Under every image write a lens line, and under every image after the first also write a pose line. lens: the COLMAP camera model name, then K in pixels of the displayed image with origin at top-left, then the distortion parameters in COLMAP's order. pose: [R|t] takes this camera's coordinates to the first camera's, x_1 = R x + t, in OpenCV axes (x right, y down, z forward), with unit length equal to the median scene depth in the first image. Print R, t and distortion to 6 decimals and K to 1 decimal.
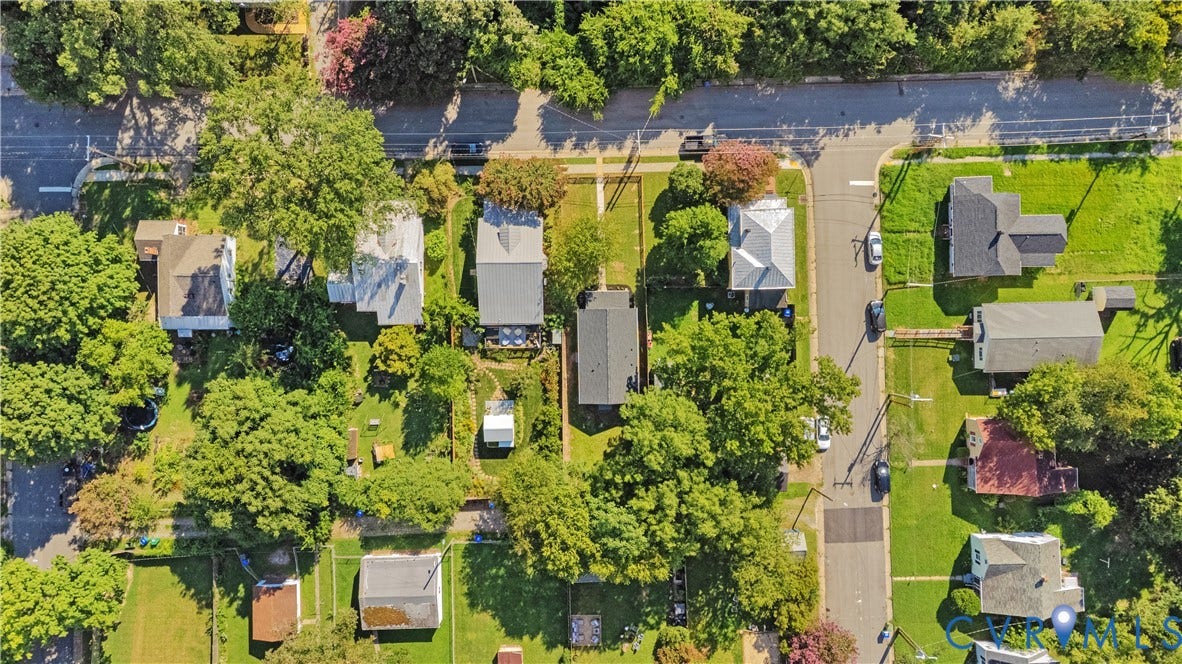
lens RADIAL K [[872.5, 0, 587.9], [0, 872.5, 334.2], [0, 0, 1]] dist [0.056612, -0.000590]
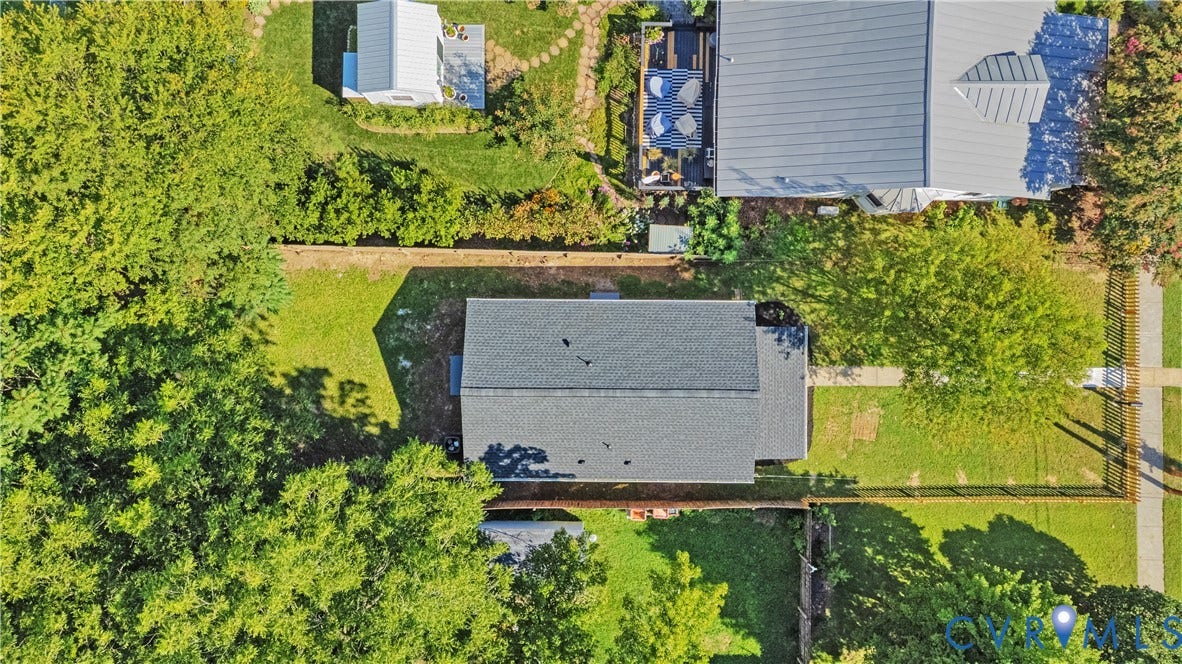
lens RADIAL K [[872.5, 0, 587.9], [0, 872.5, 334.2], [0, 0, 1]] dist [0.056612, -0.000590]
pose [[-0.025746, 0.999666, -0.002083, 0.002800], [-0.999667, -0.025750, -0.001794, 0.033993], [-0.001847, 0.002036, 0.999996, 0.662097]]
